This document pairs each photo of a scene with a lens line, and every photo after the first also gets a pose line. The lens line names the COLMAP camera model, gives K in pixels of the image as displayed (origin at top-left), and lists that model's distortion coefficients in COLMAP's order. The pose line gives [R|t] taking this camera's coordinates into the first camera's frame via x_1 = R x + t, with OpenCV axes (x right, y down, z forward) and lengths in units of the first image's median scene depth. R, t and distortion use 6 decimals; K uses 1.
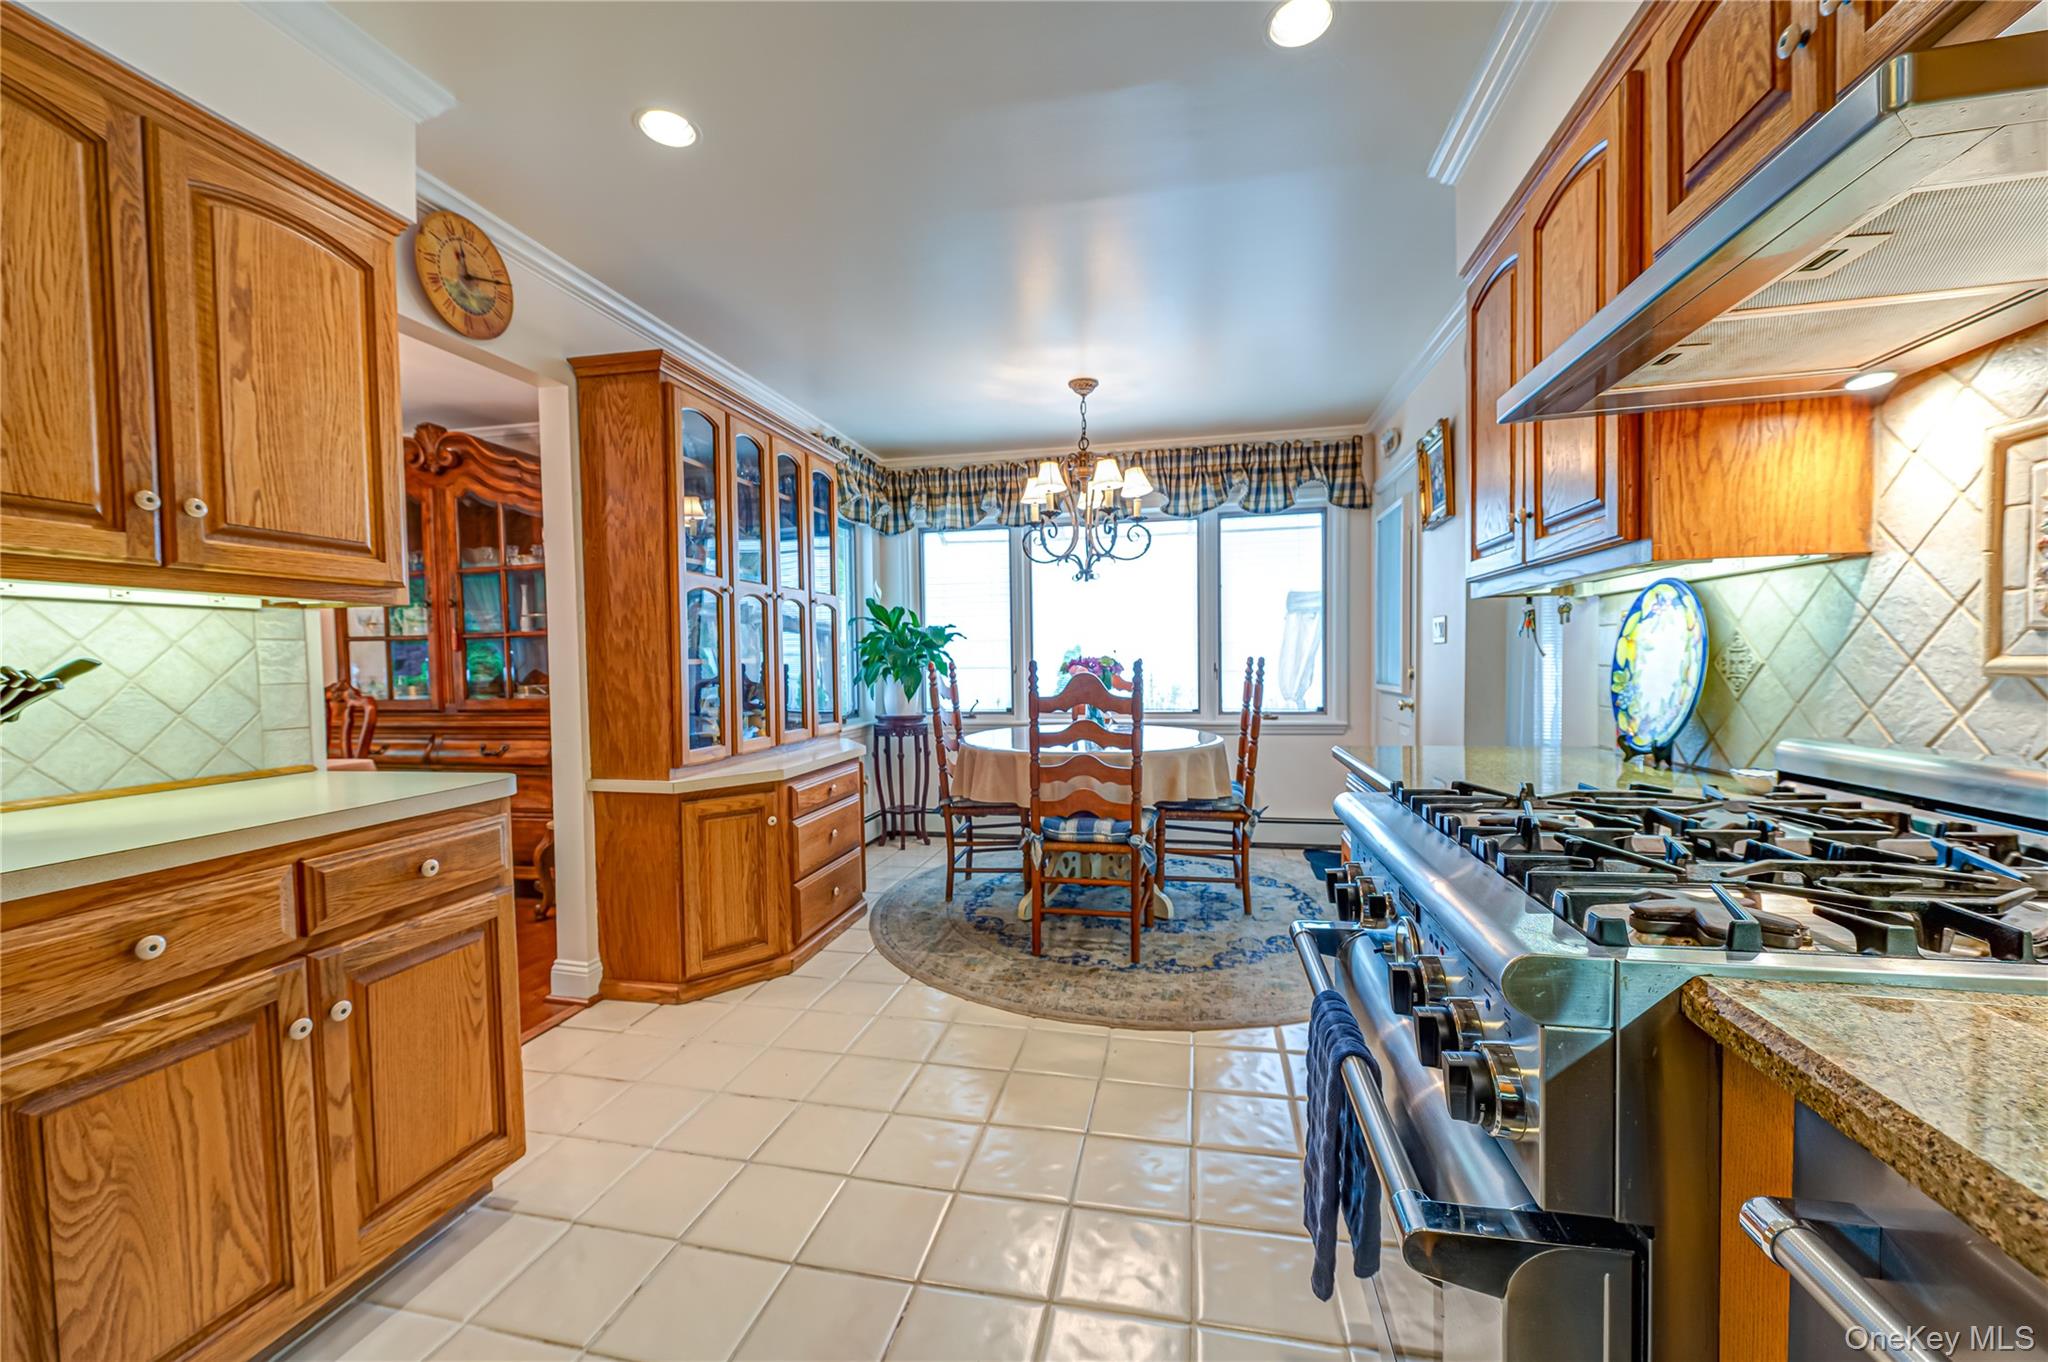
lens RADIAL K [[791.9, 0, 1022.7], [0, 791.9, 689.5], [0, 0, 1]] dist [0.004355, -0.002705]
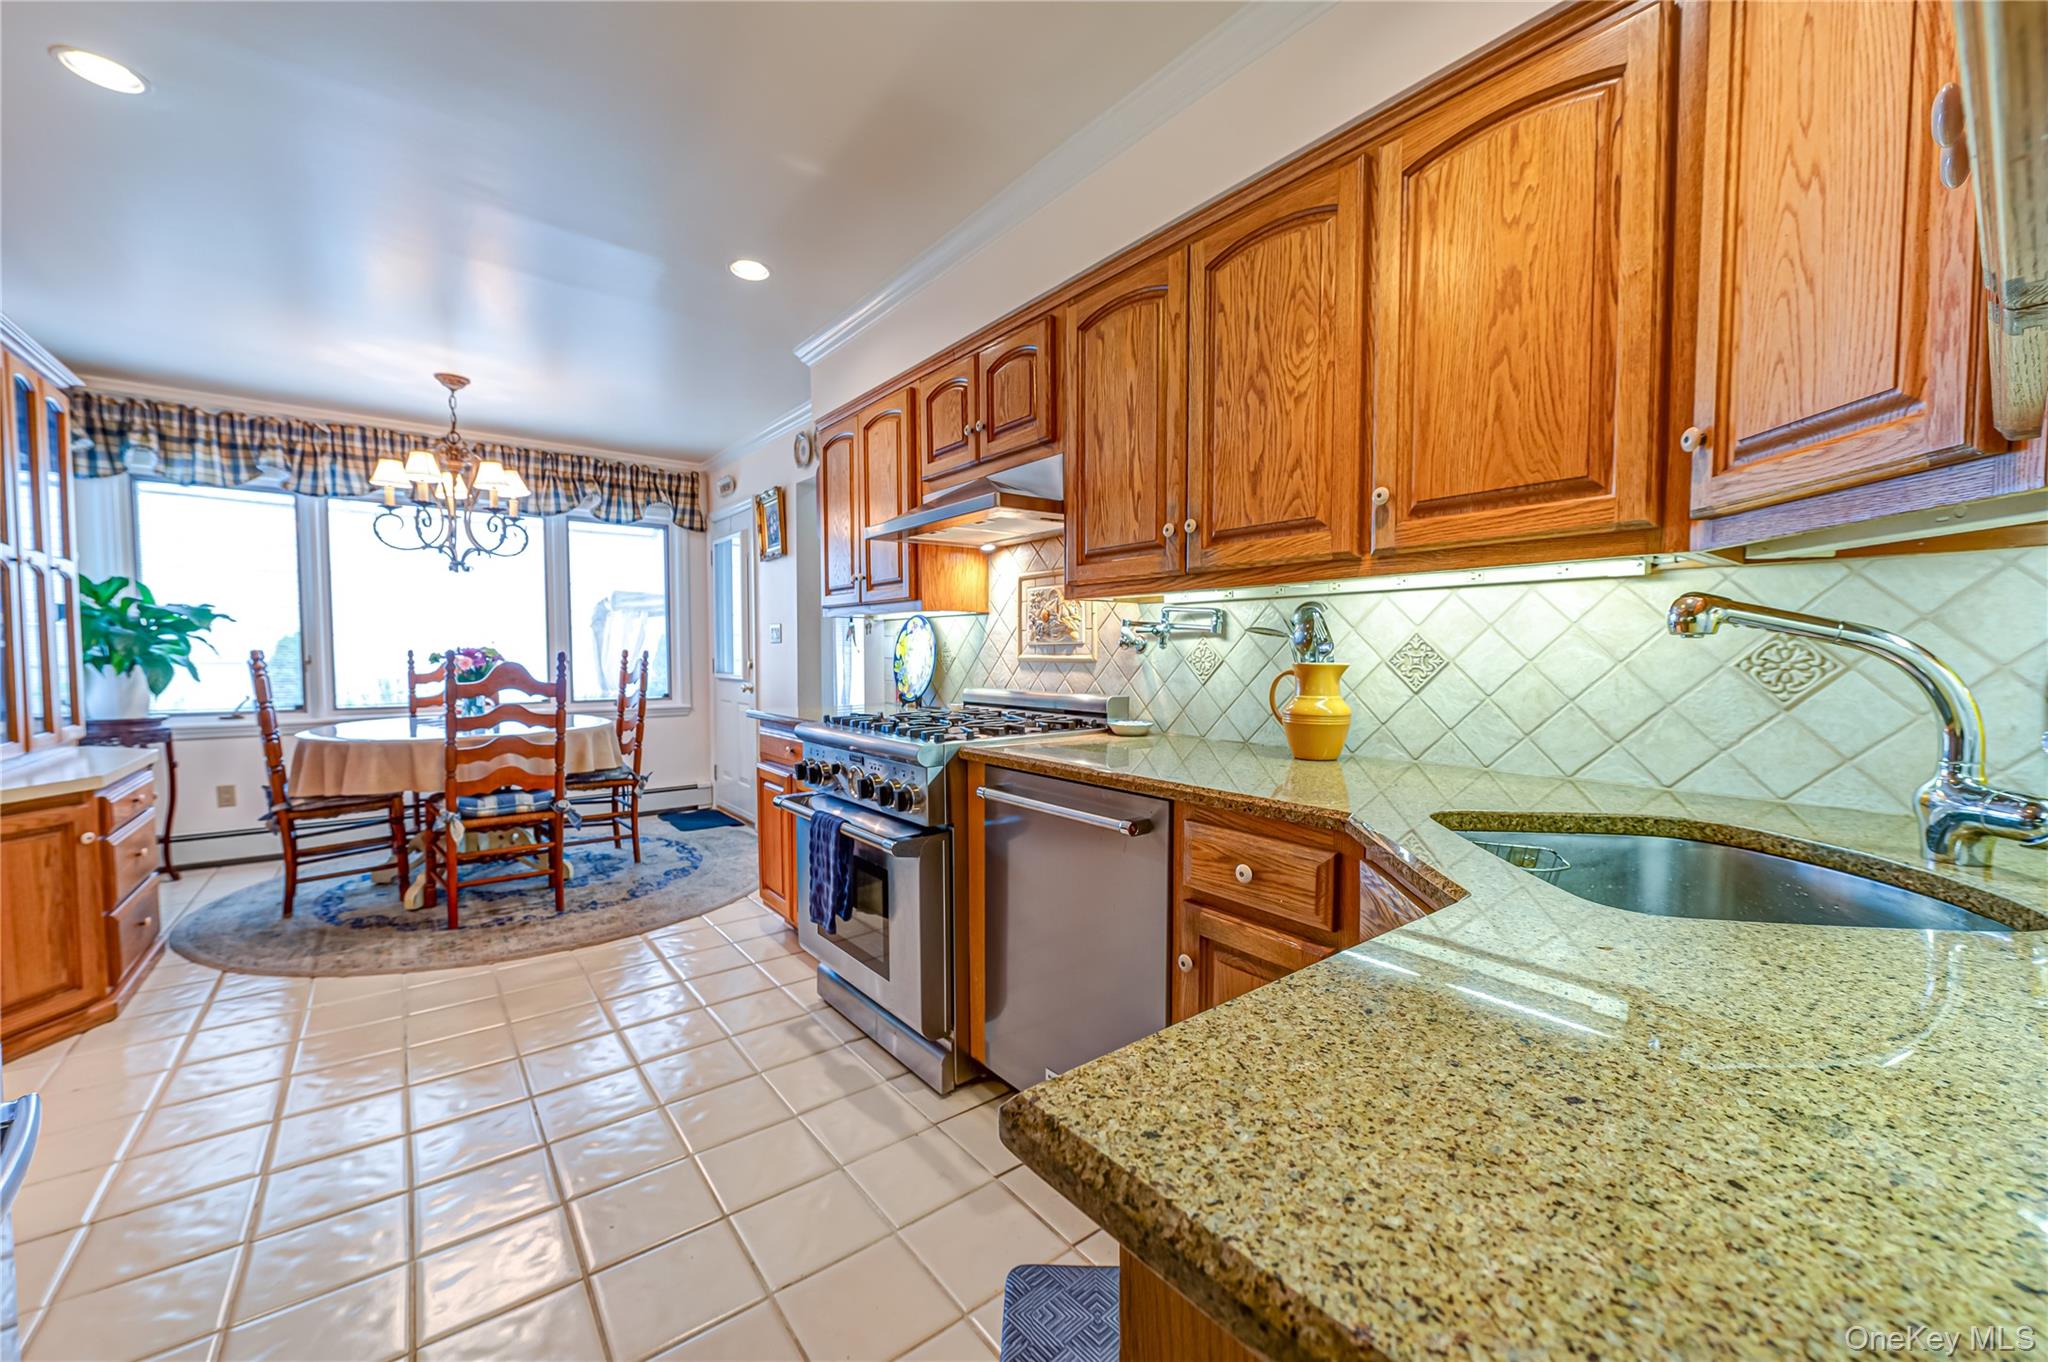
lens RADIAL K [[791.9, 0, 1029.7], [0, 791.9, 692.5], [0, 0, 1]] dist [0.004355, -0.002705]
pose [[0.633507, -0.023774, 0.773371, -0.318623], [0.016881, 0.999715, 0.016904, 0.015934], [-0.773552, 0.002347, 0.633728, -0.276779]]
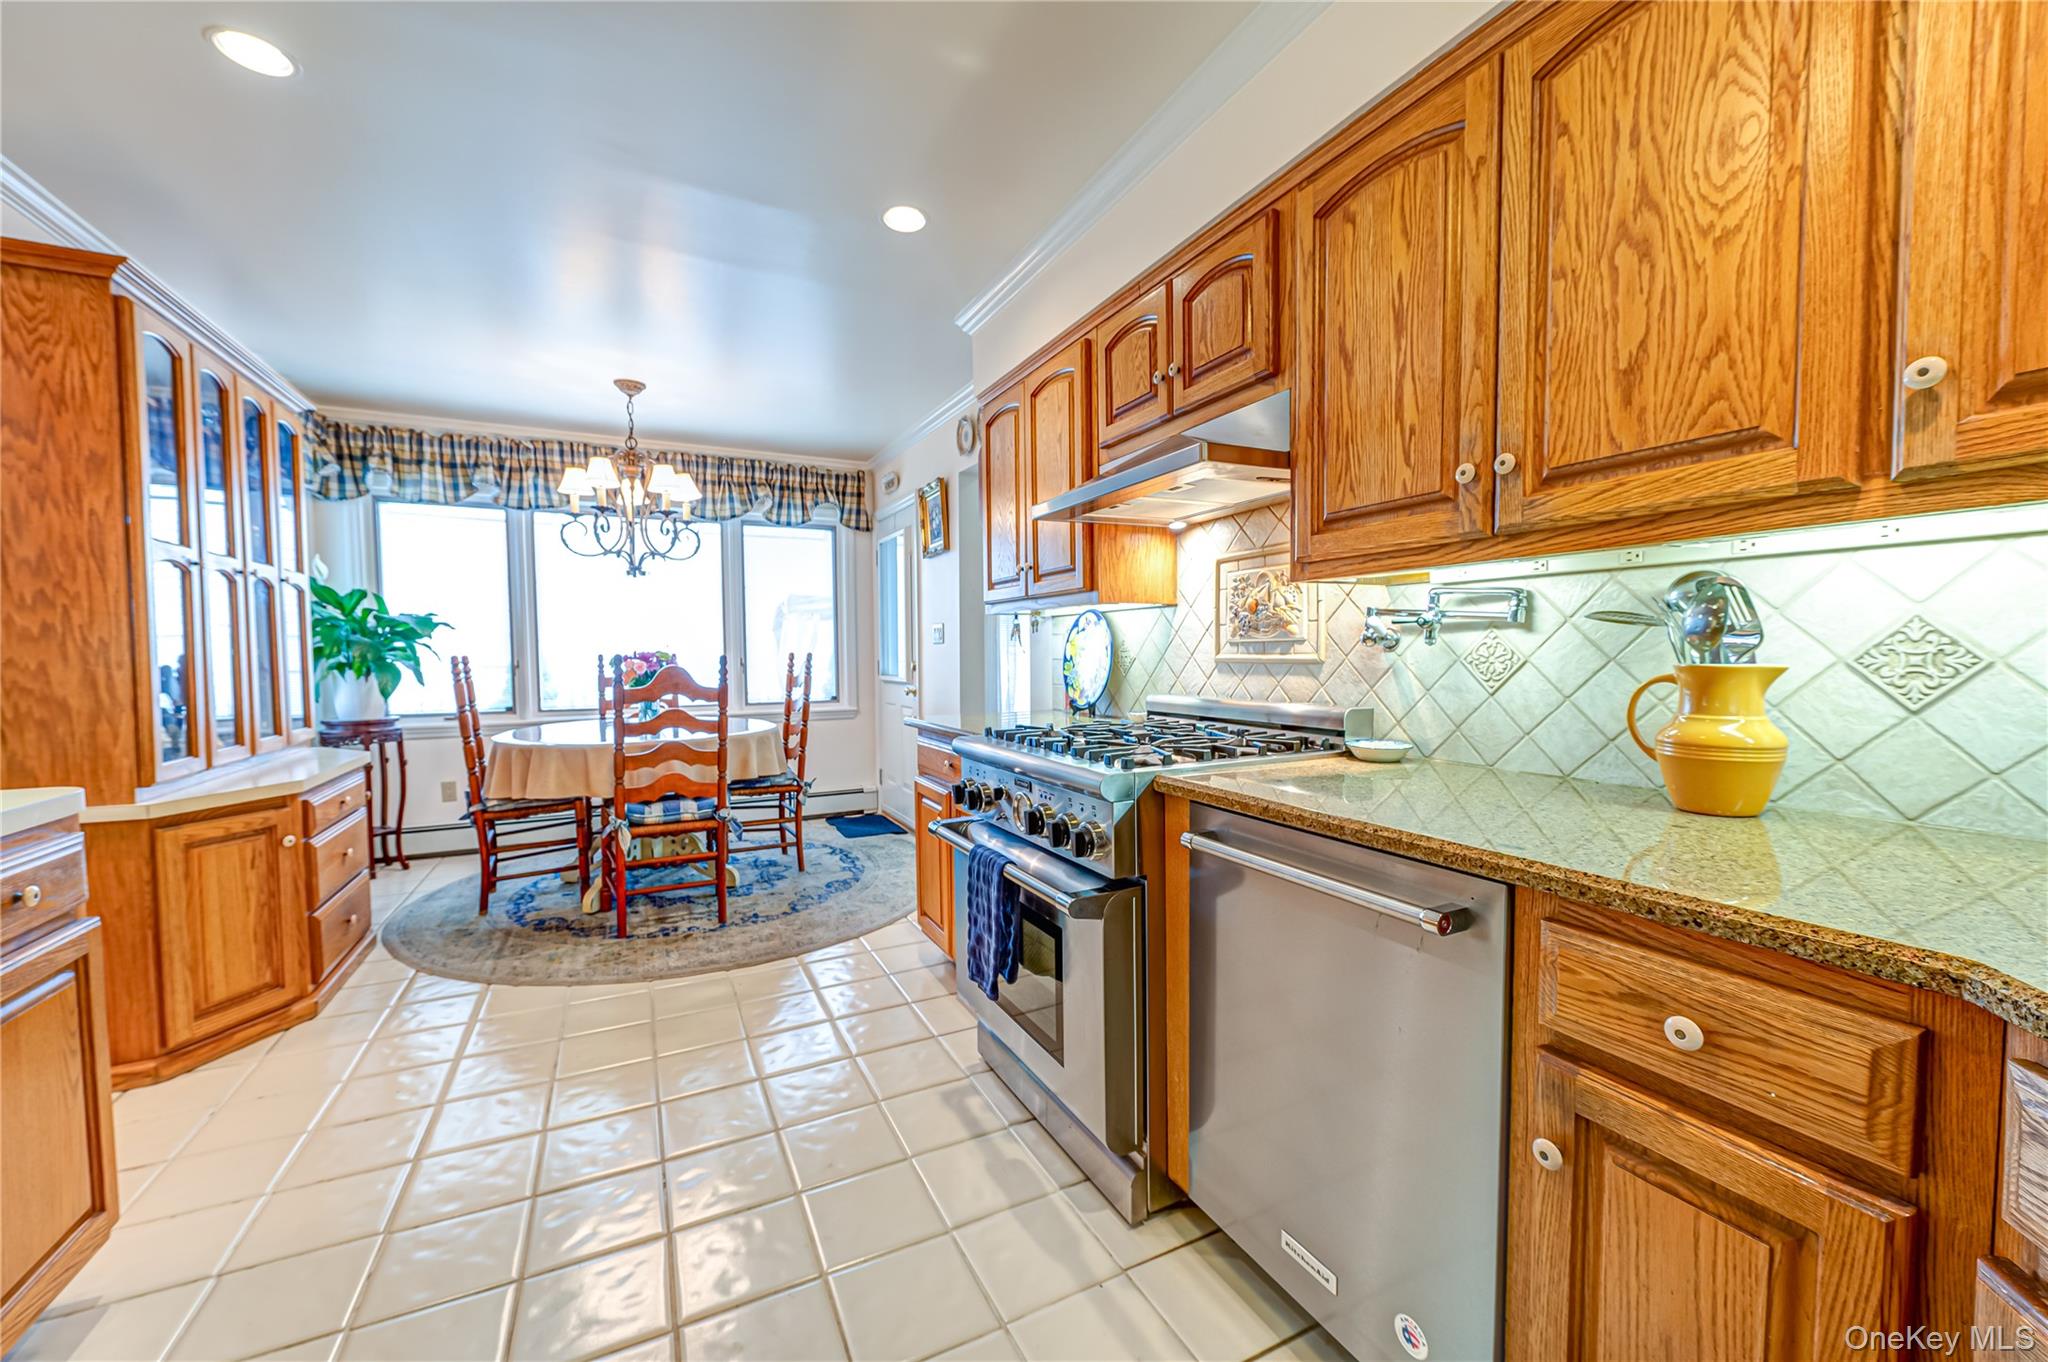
lens RADIAL K [[791.9, 0, 1030.0], [0, 791.9, 692.1], [0, 0, 1]] dist [0.004355, -0.002705]
pose [[0.776426, -0.023186, 0.629782, -0.223978], [0.018780, 0.999730, 0.013652, 0.009363], [-0.629929, 0.001227, 0.776652, -0.153685]]
